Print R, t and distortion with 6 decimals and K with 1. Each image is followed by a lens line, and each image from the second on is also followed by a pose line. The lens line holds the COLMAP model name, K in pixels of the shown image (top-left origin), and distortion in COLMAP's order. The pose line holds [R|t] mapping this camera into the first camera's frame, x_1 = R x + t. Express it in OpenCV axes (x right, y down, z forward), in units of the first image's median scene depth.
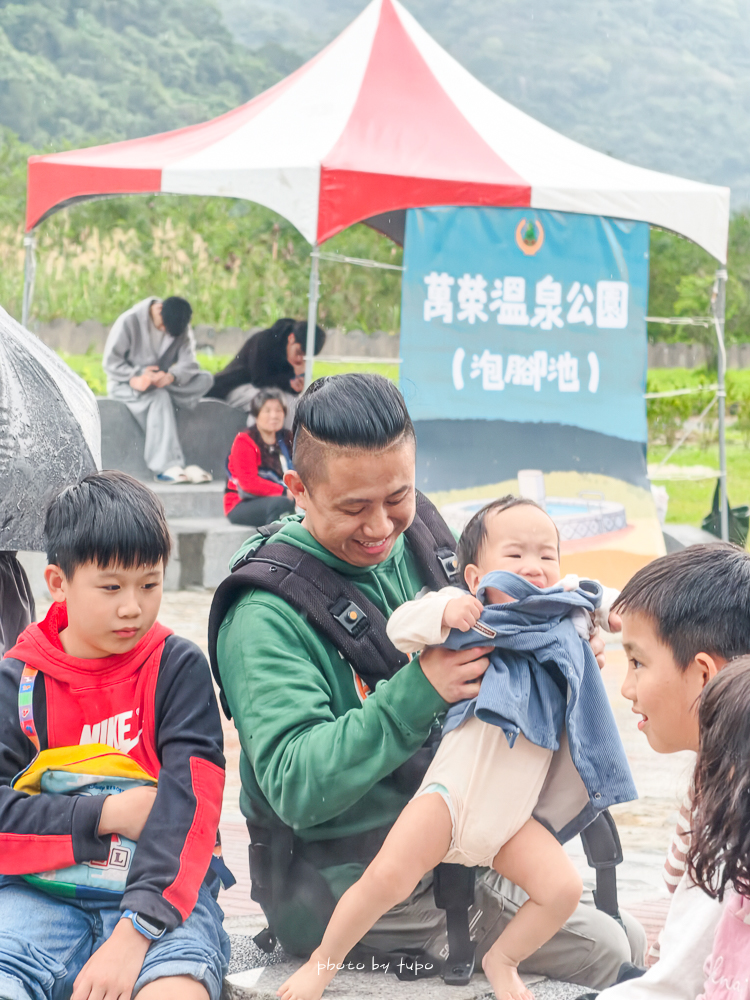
lens RADIAL K [[3812.5, 0, 375.0], [0, 3812.5, 500.0], [0, 0, 1]] dist [-0.093858, -1.212721]
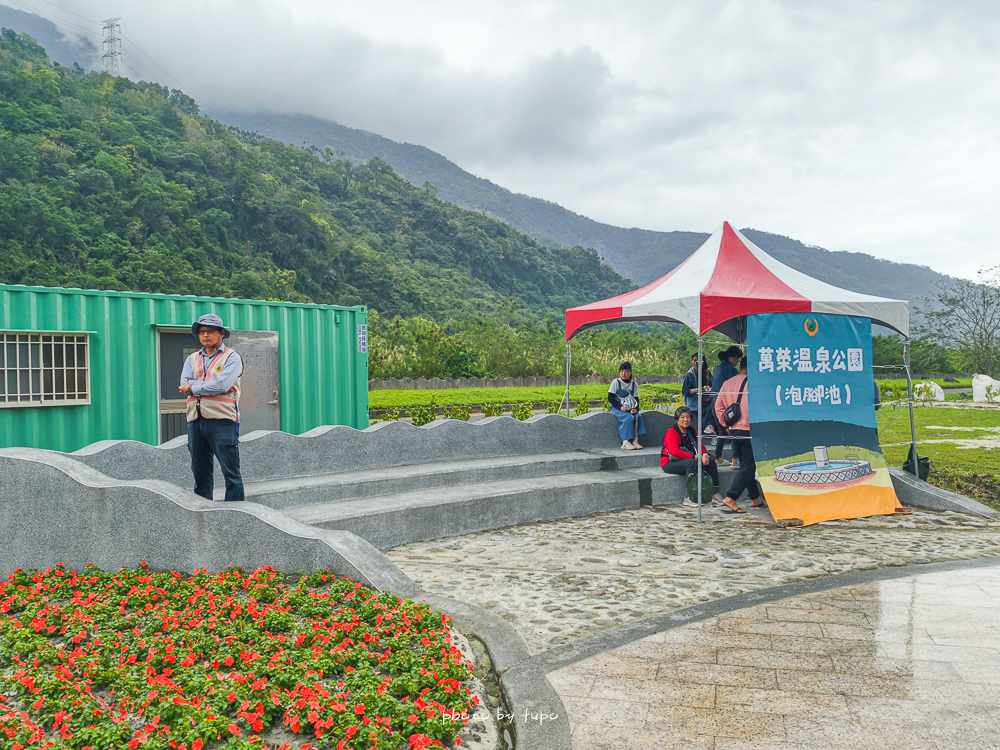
lens RADIAL K [[777.4, 0, 500.0], [0, 777.4, 375.0], [0, 0, 1]] dist [0.003780, 0.000814]
pose [[0.962377, -0.051137, -0.266864, -0.008507], [0.033607, 0.996991, -0.069854, -0.021639], [0.269633, 0.058257, 0.961199, 0.572500]]
